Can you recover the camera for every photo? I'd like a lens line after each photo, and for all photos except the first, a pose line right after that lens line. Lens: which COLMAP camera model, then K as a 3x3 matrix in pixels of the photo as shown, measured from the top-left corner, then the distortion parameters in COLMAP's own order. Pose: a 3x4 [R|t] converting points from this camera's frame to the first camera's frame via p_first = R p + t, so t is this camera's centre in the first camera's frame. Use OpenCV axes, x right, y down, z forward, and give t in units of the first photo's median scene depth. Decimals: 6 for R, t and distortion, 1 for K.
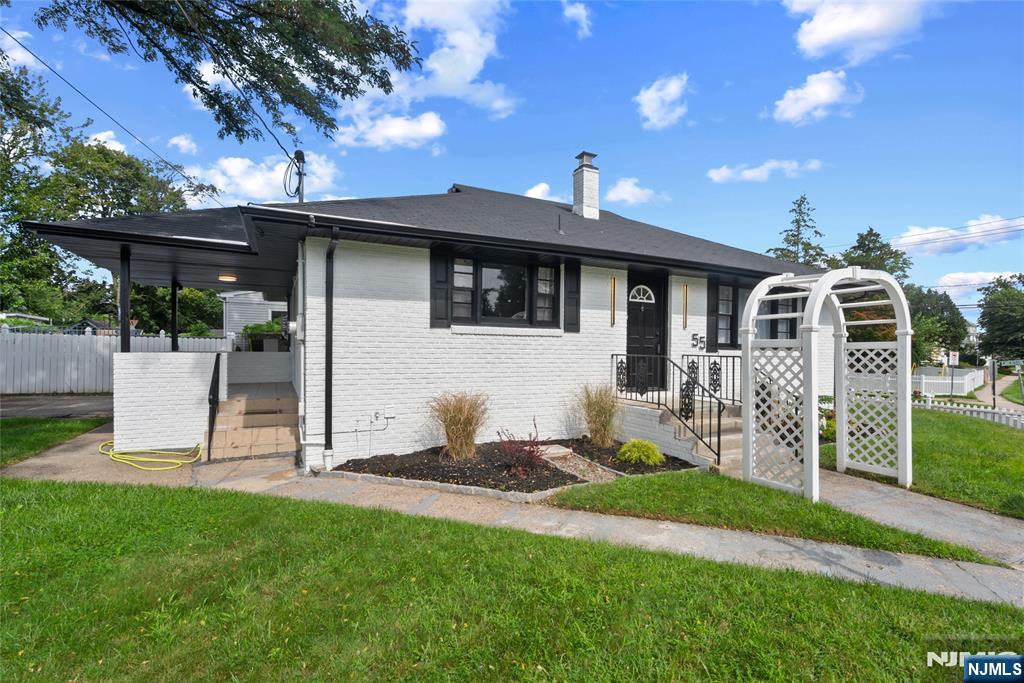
lens RADIAL K [[505.4, 0, 512.8], [0, 505.4, 370.5], [0, 0, 1]] dist [-0.005139, -0.000540]
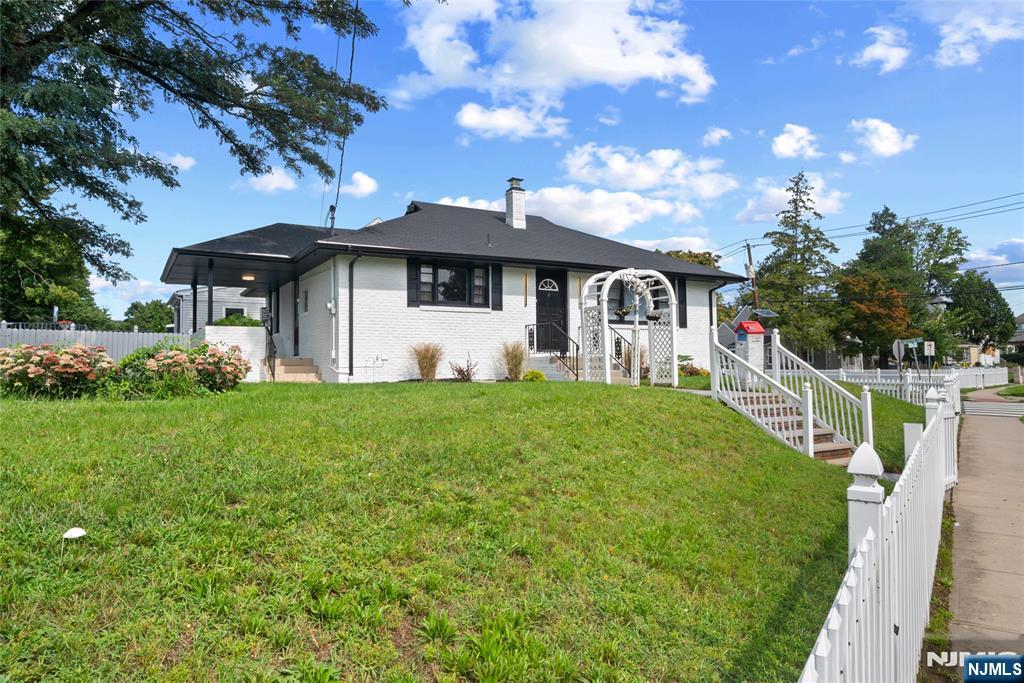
lens RADIAL K [[752.1, 0, 511.2], [0, 752.1, 377.0], [0, 0, 1]] dist [0.004873, 0.001757]
pose [[0.998776, -0.020059, 0.045218, 0.051071], [0.021710, 0.999104, -0.036322, 0.205510], [-0.044449, 0.037259, 0.998317, -1.242643]]
